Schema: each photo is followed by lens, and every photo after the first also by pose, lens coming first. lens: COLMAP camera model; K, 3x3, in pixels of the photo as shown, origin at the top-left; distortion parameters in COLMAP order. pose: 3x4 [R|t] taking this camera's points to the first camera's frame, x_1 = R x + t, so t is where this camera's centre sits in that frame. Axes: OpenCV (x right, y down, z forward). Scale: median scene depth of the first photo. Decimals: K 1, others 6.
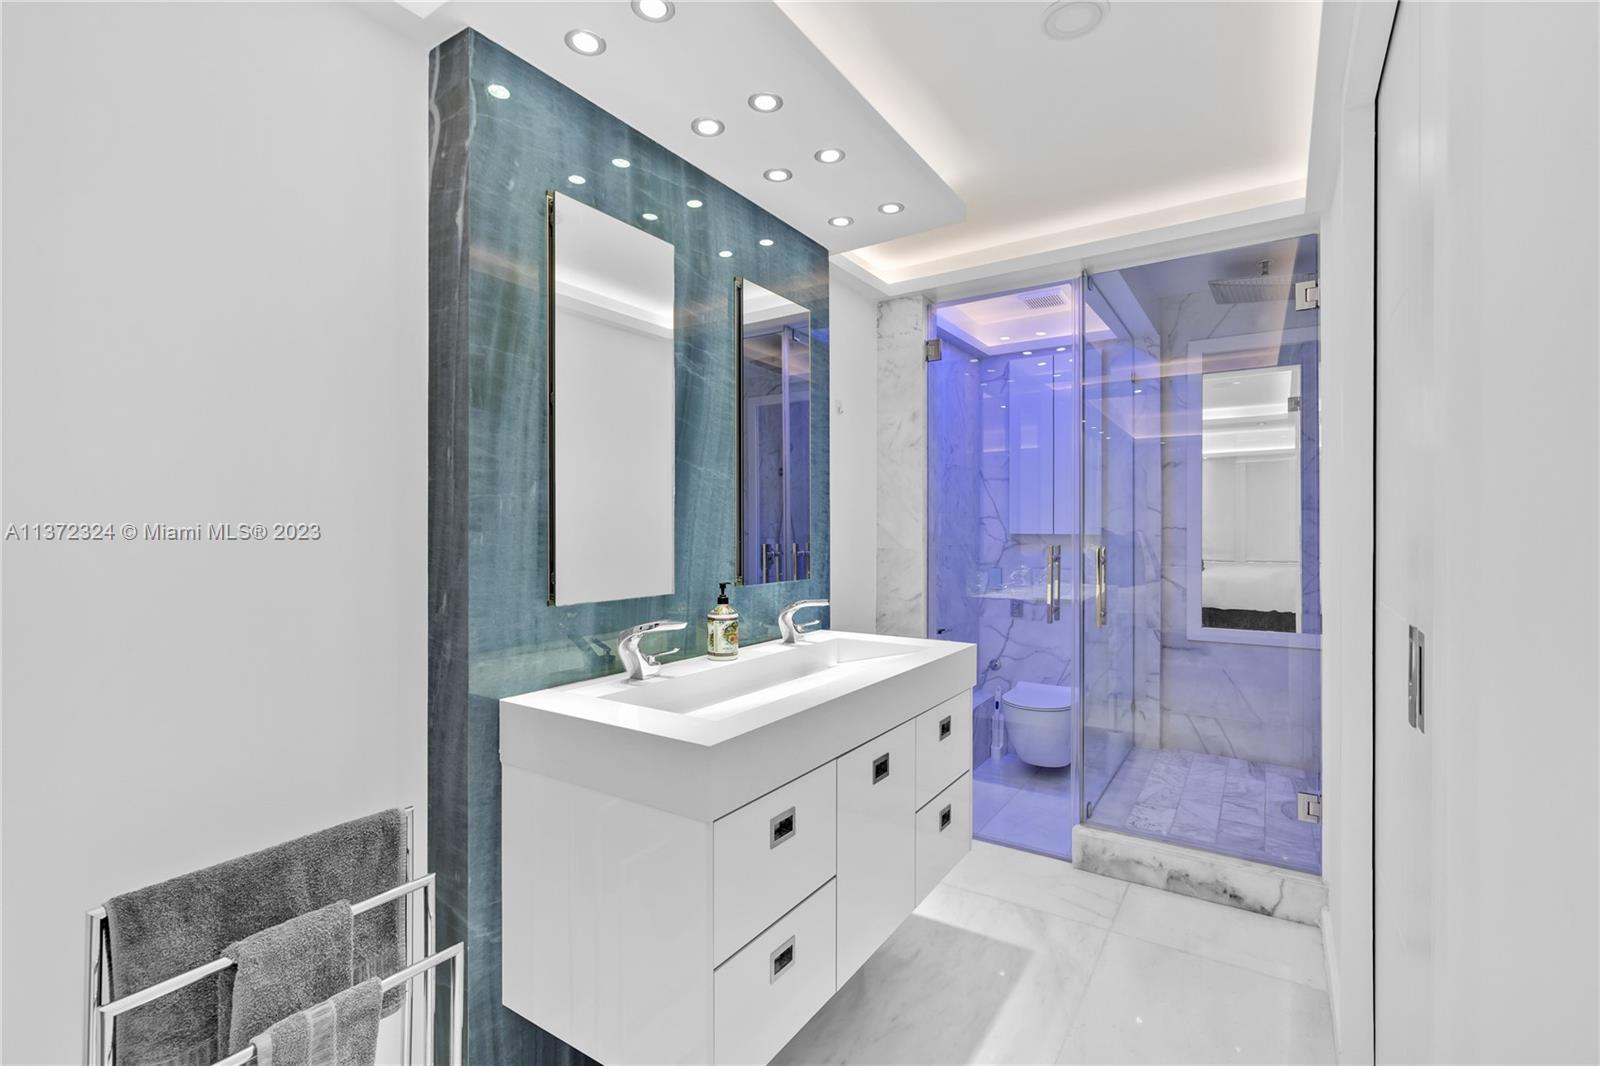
lens RADIAL K [[723.7, 0, 797.6], [0, 723.7, 531.5], [0, 0, 1]] dist [0.000304, 0.001630]
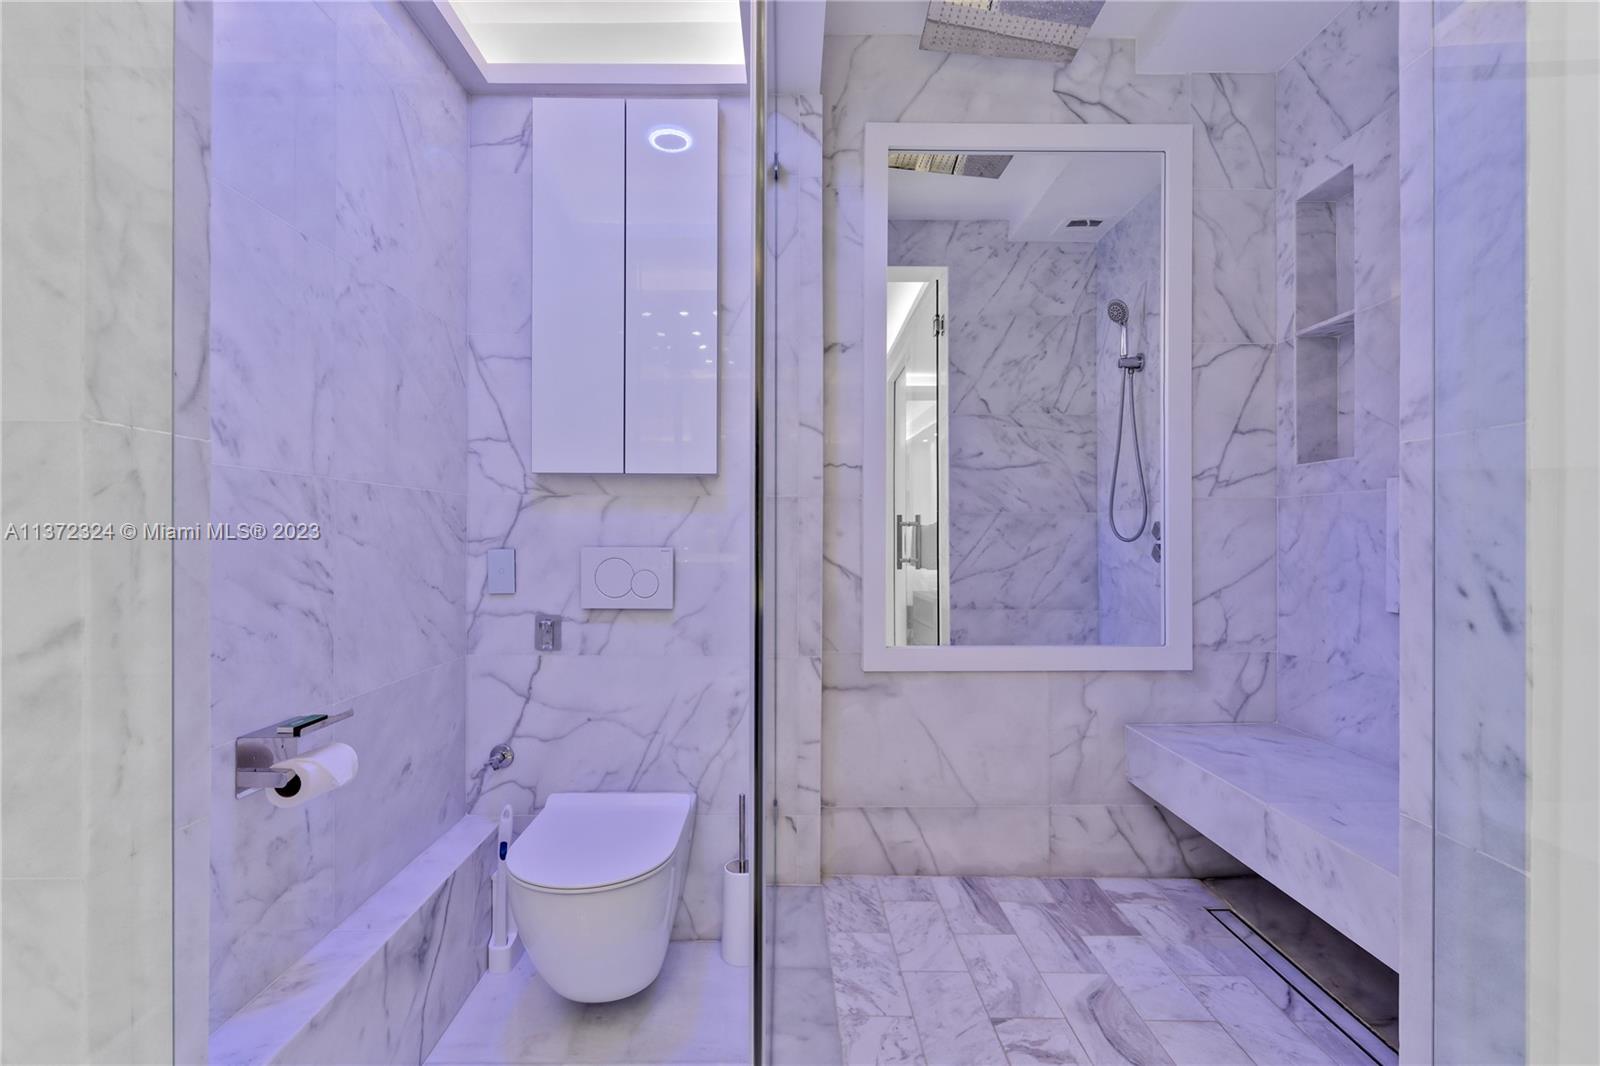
lens RADIAL K [[728.6, 0, 797.7], [0, 728.6, 533.8], [0, 0, 1]] dist [-0.000185, 0.000222]
pose [[0.826829, 0.003338, 0.562444, 0.275904], [-0.000077, 0.999983, -0.005822, 0.071963], [-0.562454, 0.004770, 0.826815, 0.835887]]
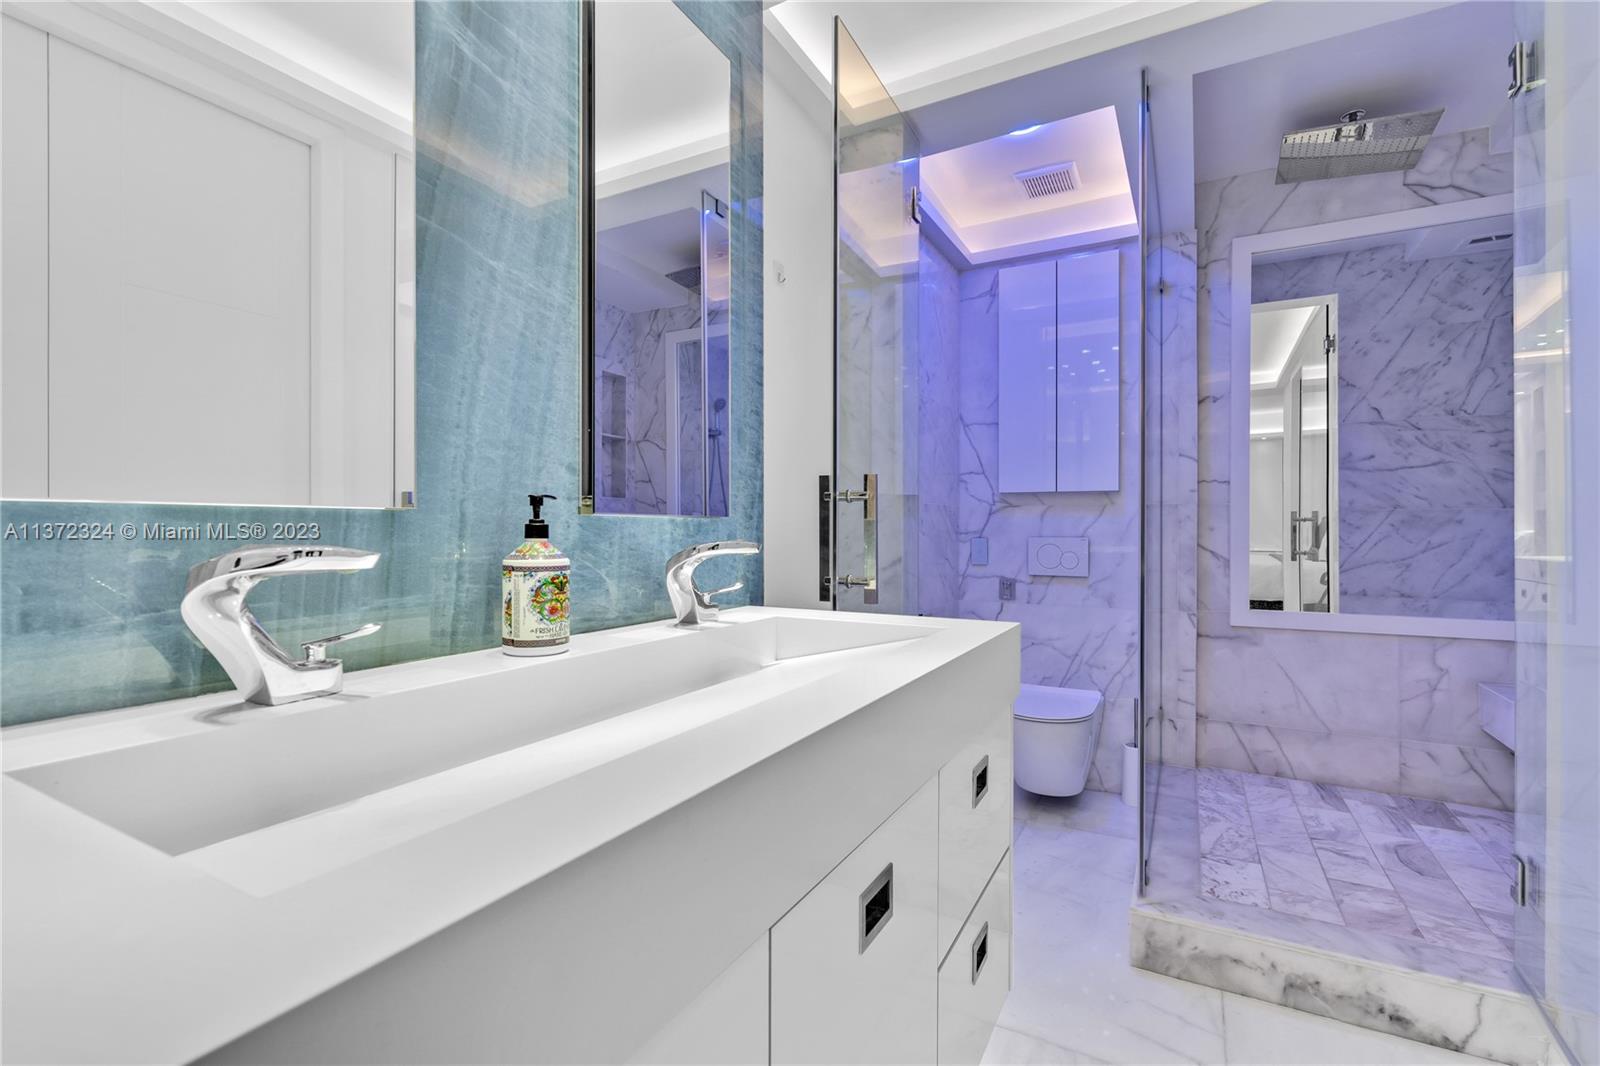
lens RADIAL K [[723.7, 0, 797.6], [0, 723.7, 531.5], [0, 0, 1]] dist [0.000304, 0.001630]
pose [[0.996657, 0.001637, 0.081689, 0.023317], [-0.001513, 0.999998, -0.001579, 0.074183], [-0.081692, 0.001450, 0.996657, 0.391865]]
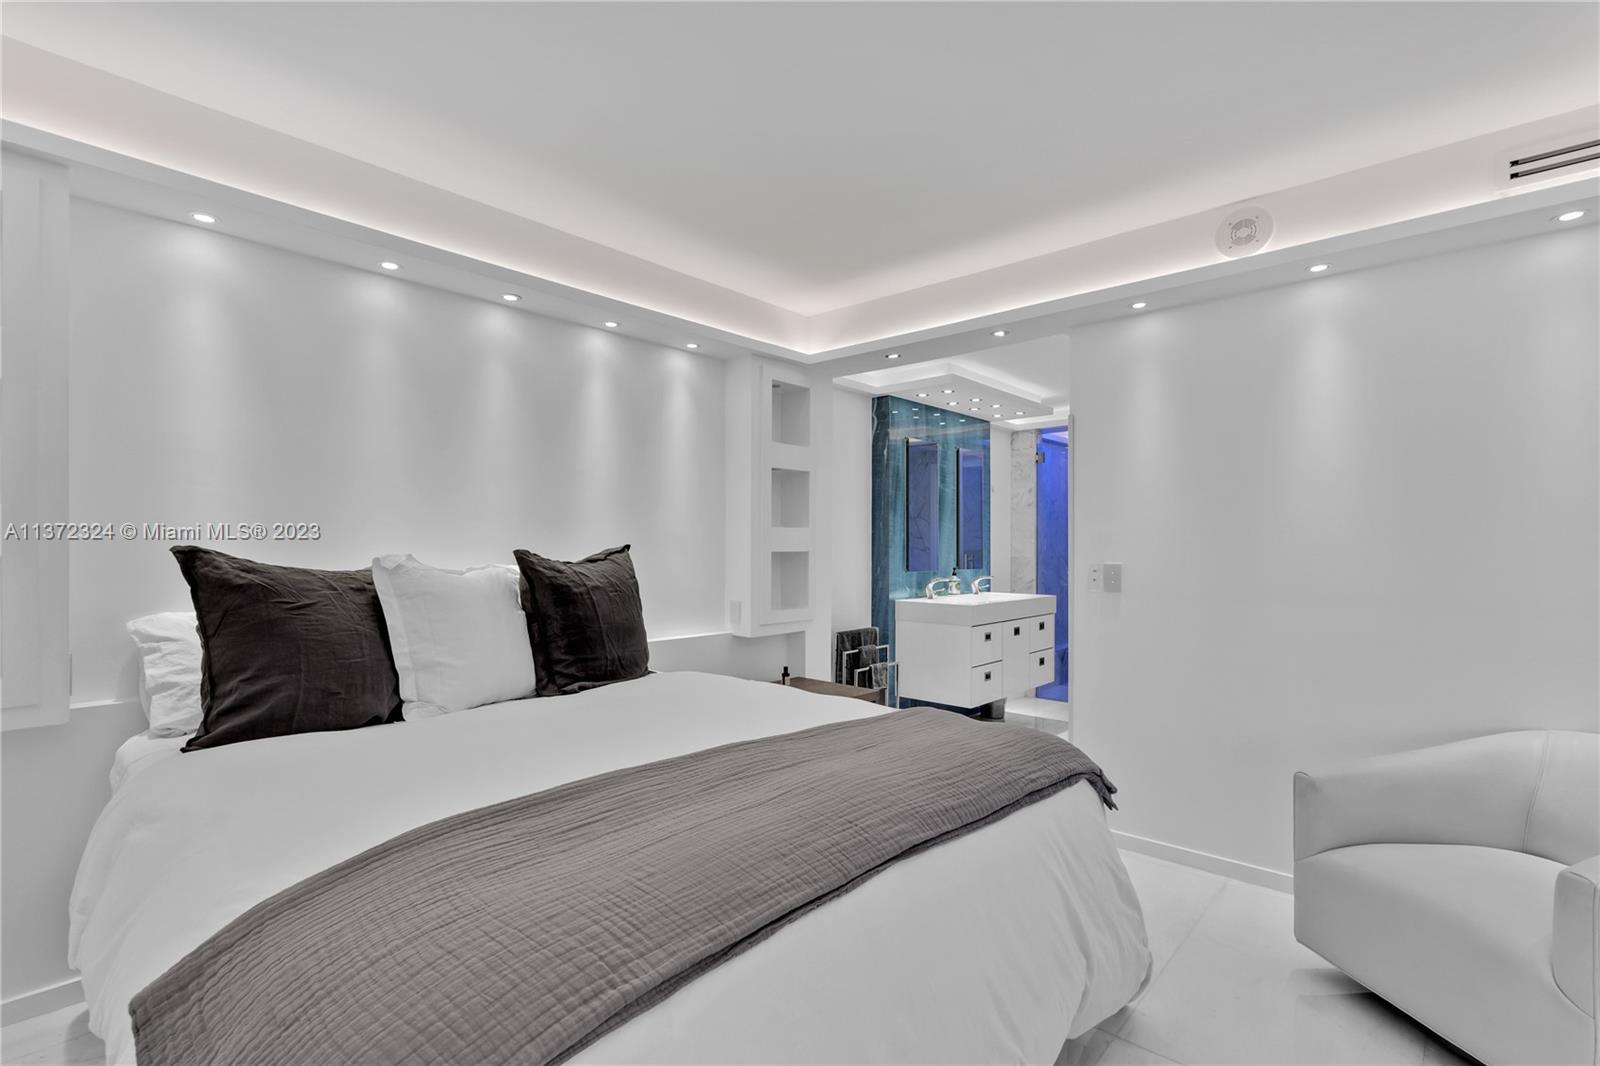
lens RADIAL K [[754.9, 0, 780.3], [0, 754.9, 558.8], [0, 0, 1]] dist [0.002434, 0.000258]
pose [[0.986765, 0.001505, -0.162147, -0.216938], [0.000157, 0.999948, 0.010241, 0.007740], [0.162154, -0.010131, 0.986713, -1.400072]]
